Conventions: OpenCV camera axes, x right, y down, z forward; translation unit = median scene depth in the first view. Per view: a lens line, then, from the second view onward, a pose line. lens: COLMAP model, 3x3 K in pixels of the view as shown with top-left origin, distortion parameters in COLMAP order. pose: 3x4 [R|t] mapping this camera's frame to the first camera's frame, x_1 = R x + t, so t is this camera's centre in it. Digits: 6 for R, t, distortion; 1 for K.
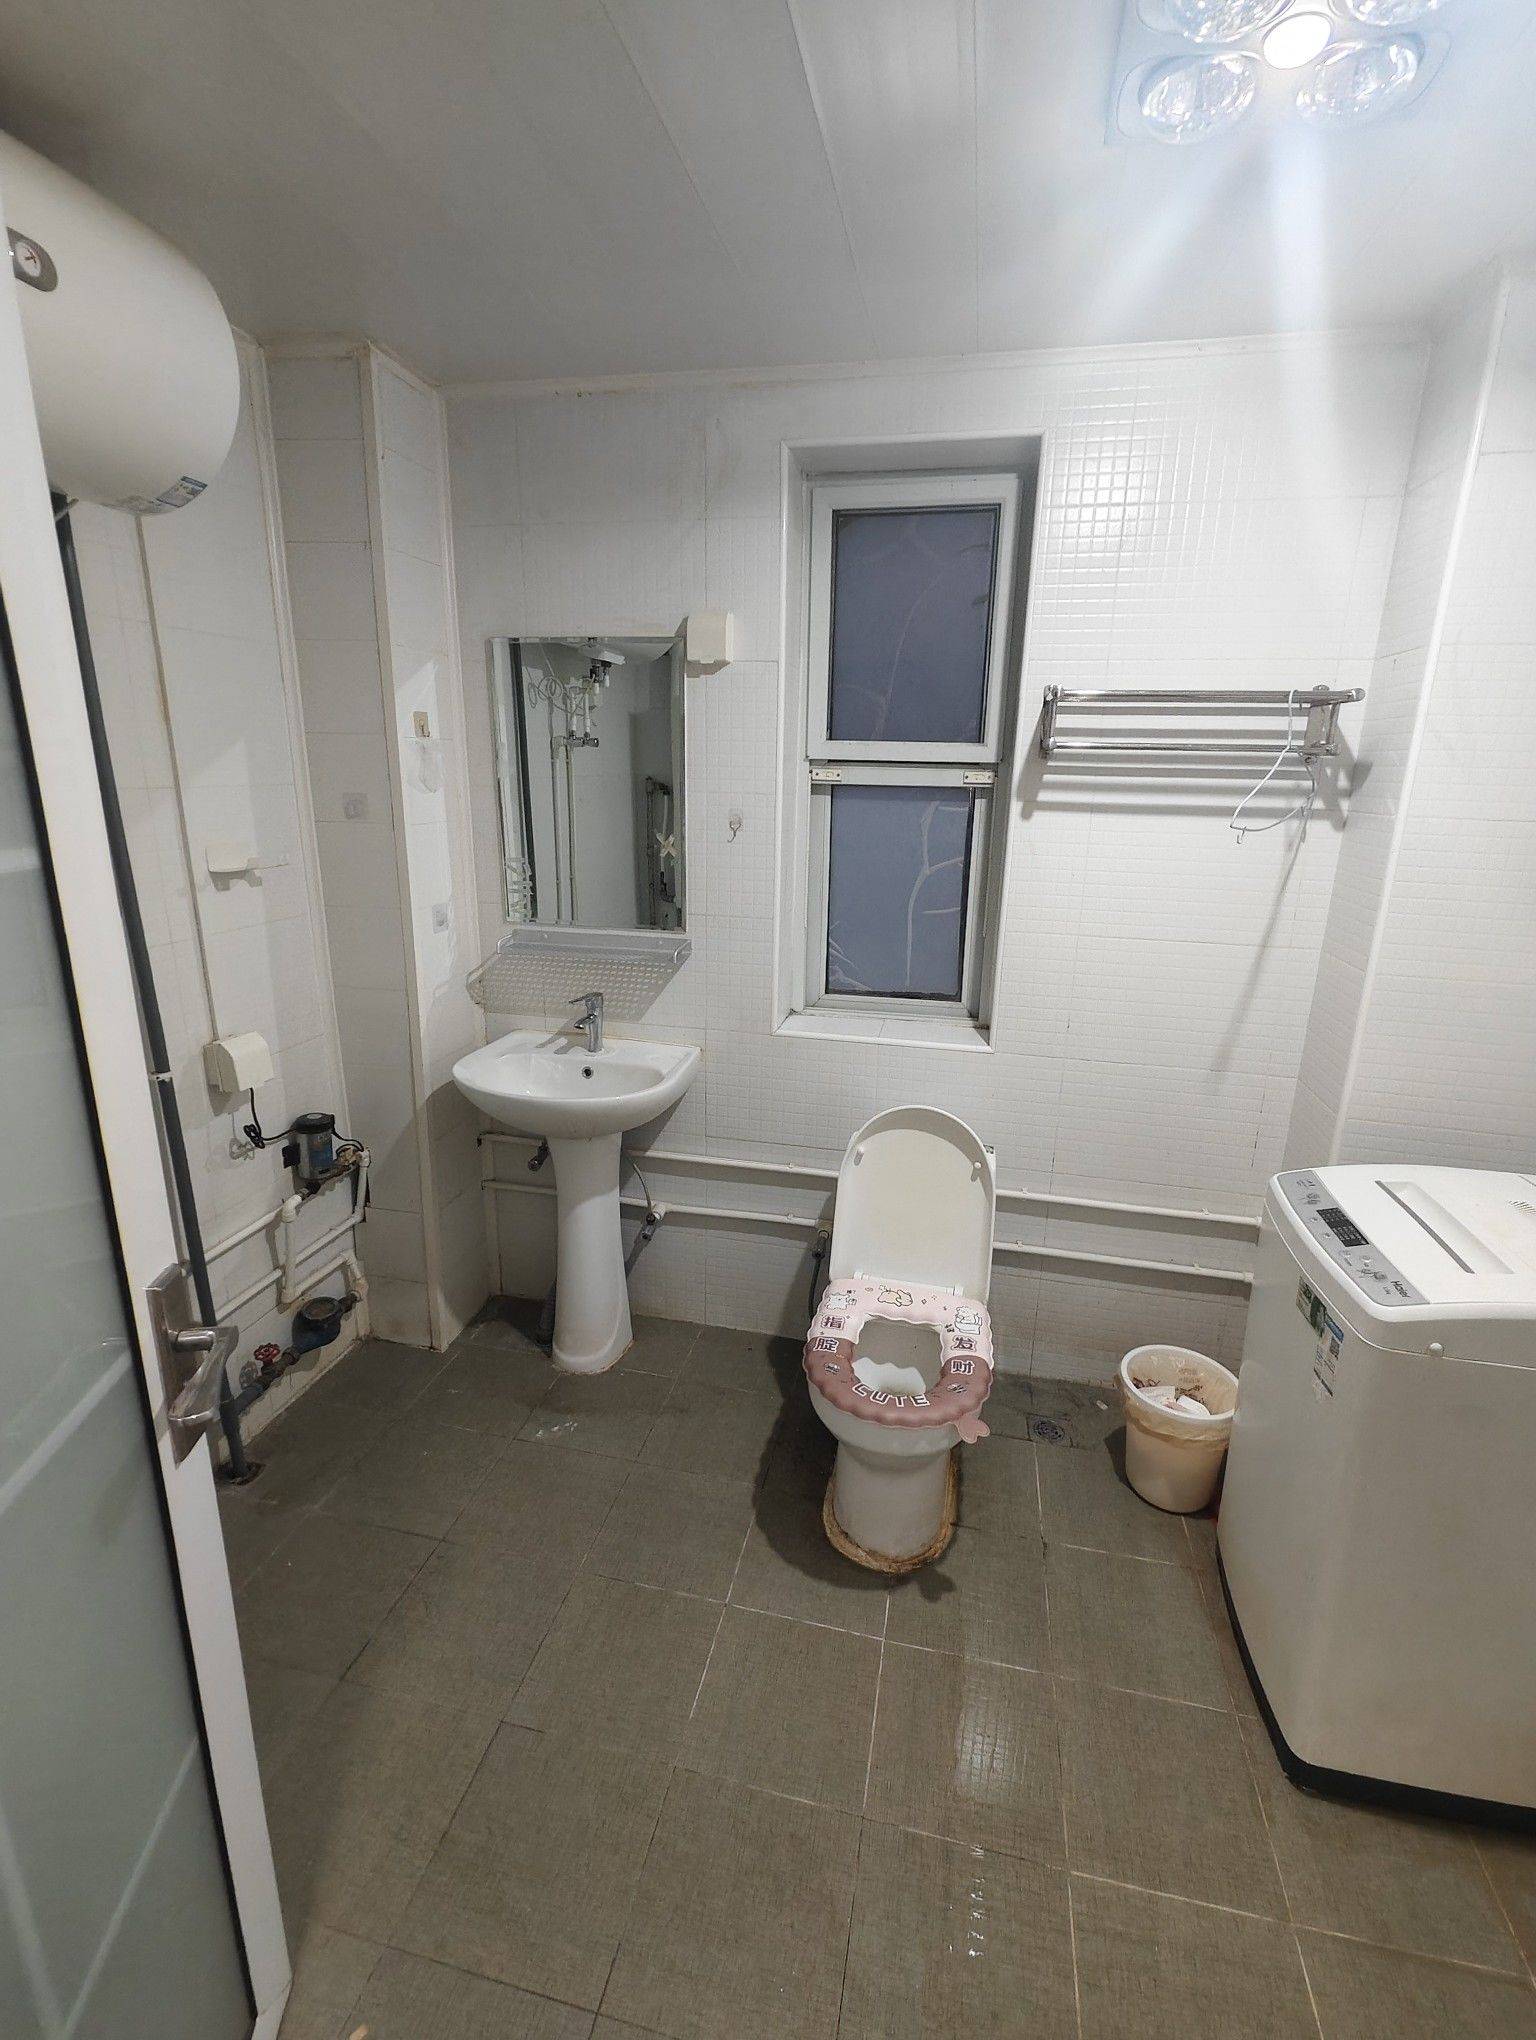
lens RADIAL K [[902.3, 0, 781.6], [0, 902.3, 1019.5], [0, 0, 1]] dist [0.005011, -0.001718]
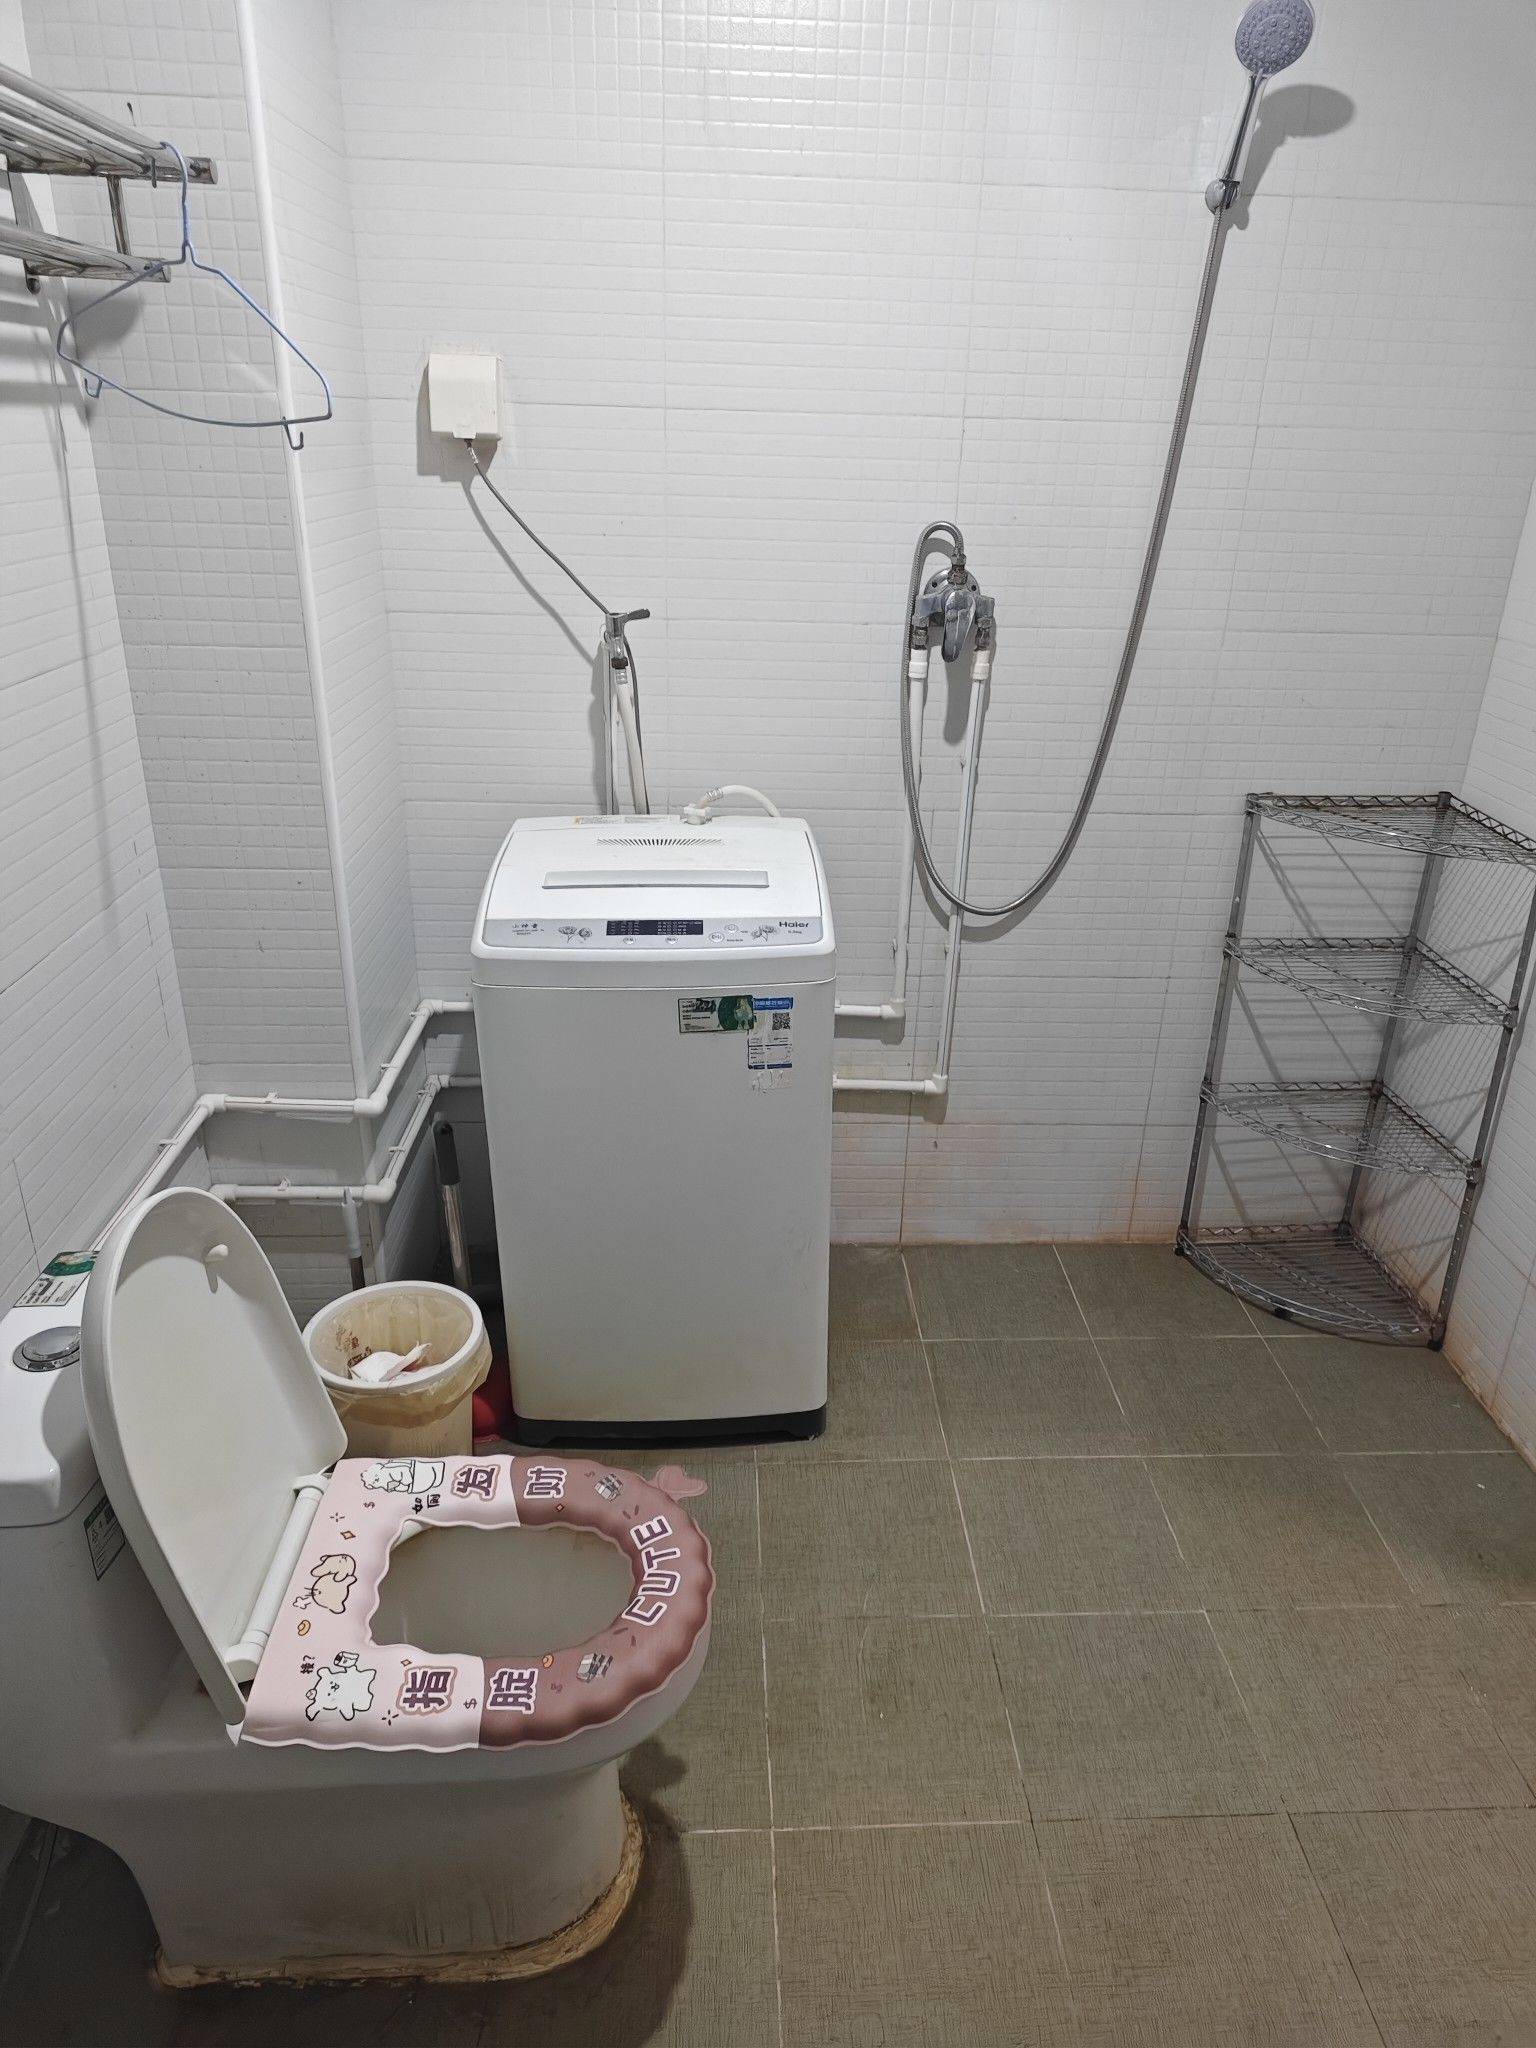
lens RADIAL K [[1359.8, 0, 788.0], [0, 1359.8, 1056.3], [0, 0, 1]] dist [0.036566, -0.036689]
pose [[-0.251970, -0.436513, 0.863694, -0.375131], [0.229185, 0.840184, 0.491492, -0.178373], [-0.940205, 0.321787, -0.111659, 0.729426]]
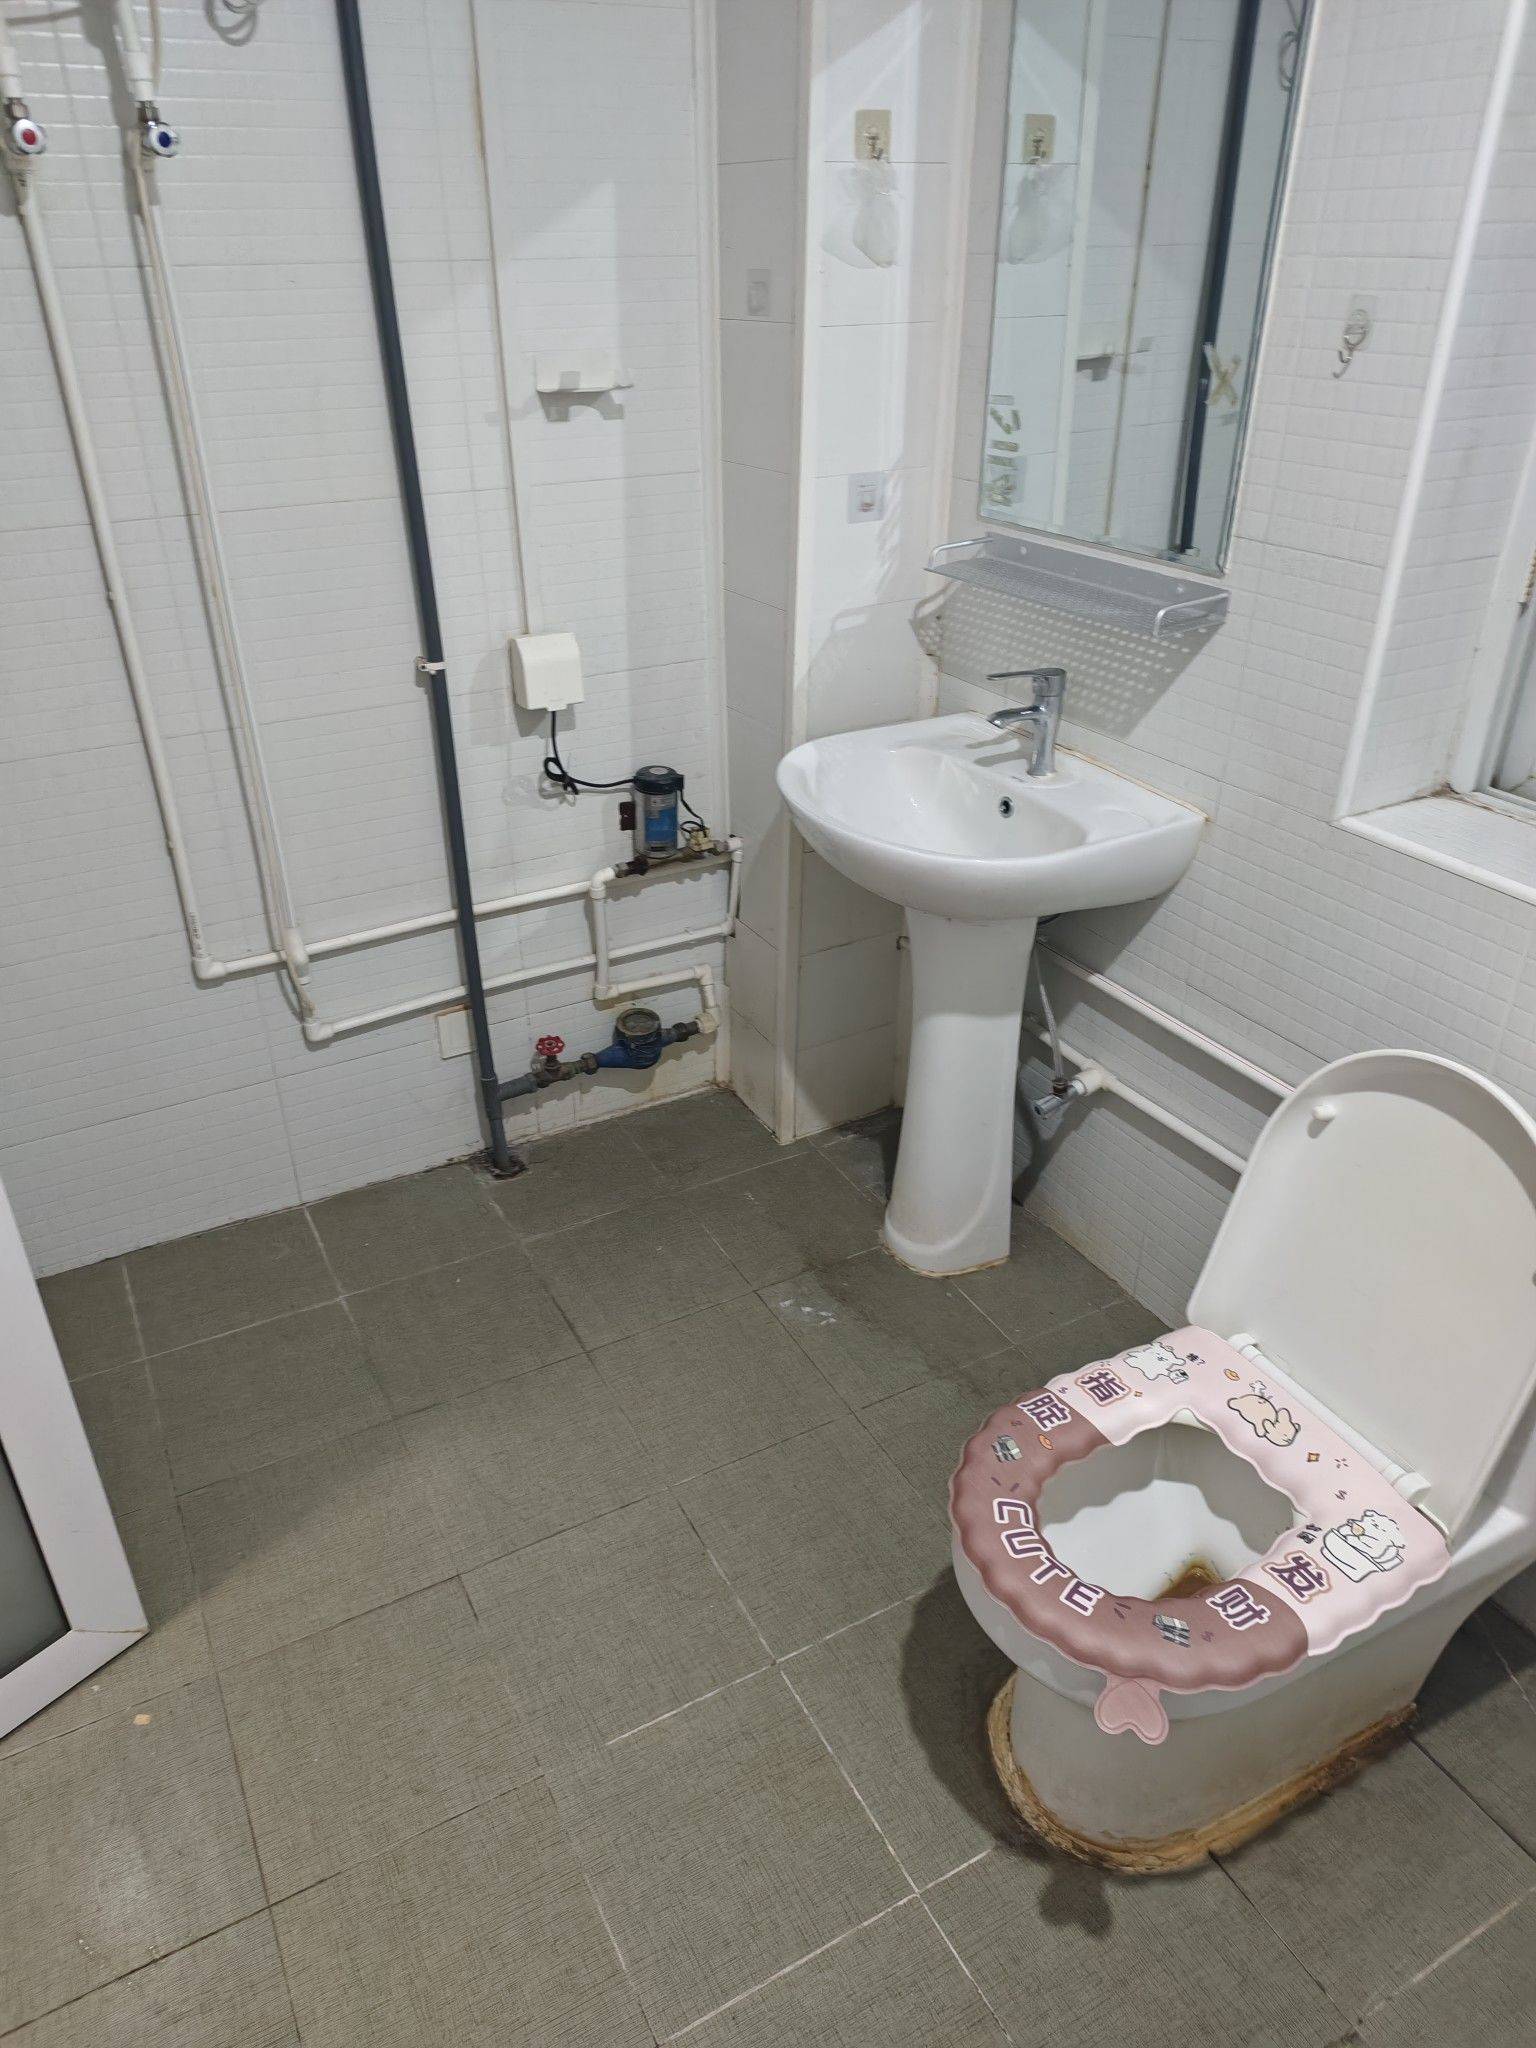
lens RADIAL K [[1359.8, 0, 746.2], [0, 1359.8, 1037.6], [0, 0, 1]] dist [0.036566, -0.036689]
pose [[0.648845, 0.360190, -0.670271, 0.338151], [-0.184733, 0.929081, 0.320441, -0.057123], [0.738156, -0.084096, 0.669368, 0.305197]]
